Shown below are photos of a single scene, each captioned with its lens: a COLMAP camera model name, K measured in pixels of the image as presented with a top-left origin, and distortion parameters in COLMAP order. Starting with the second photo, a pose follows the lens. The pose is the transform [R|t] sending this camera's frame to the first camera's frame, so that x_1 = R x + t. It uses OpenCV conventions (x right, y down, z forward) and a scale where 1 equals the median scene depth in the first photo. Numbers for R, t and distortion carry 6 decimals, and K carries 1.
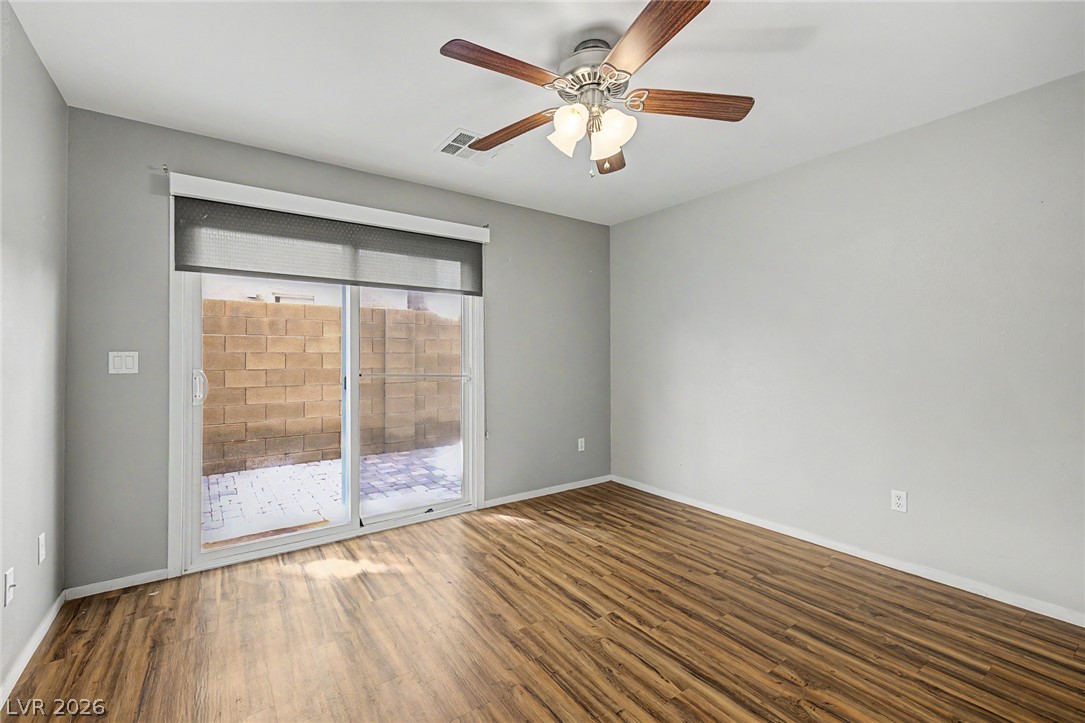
lens RADIAL K [[460.3, 0, 536.7], [0, 460.3, 353.0], [0, 0, 1]] dist [0.008205, -0.001335]
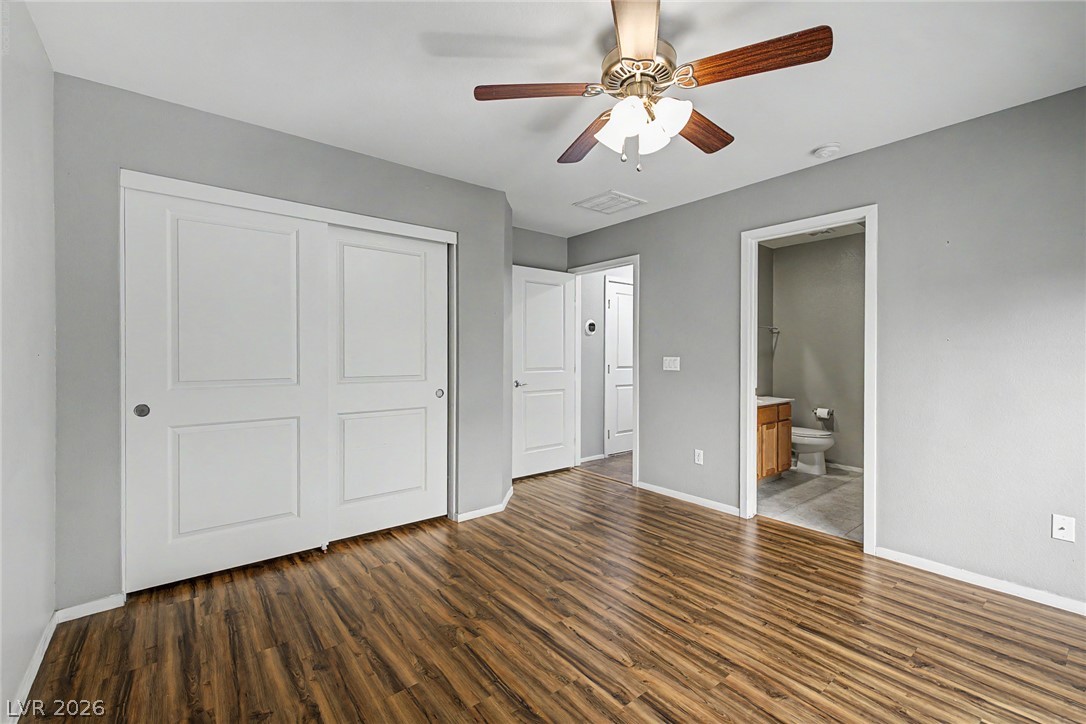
lens RADIAL K [[460.7, 0, 543.7], [0, 460.7, 360.9], [0, 0, 1]] dist [0.008205, -0.001335]
pose [[-0.997484, 0.001152, -0.070889, 0.350263], [0.000920, 0.999994, 0.003308, 0.013607], [0.070892, 0.003235, -0.997479, 1.751641]]
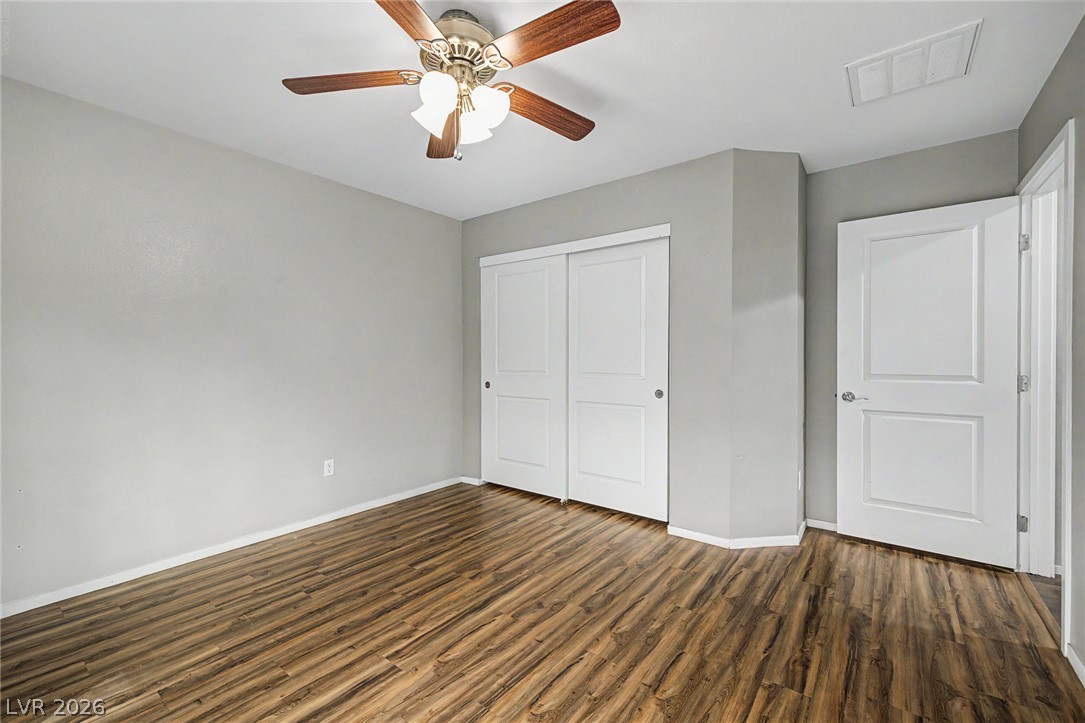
lens RADIAL K [[460.3, 0, 536.3], [0, 460.3, 359.4], [0, 0, 1]] dist [0.008205, -0.001335]
pose [[-0.295089, -0.004960, 0.955457, -0.727870], [-0.008581, 0.999960, 0.002541, 0.016092], [-0.955431, -0.007449, -0.295120, 1.008458]]
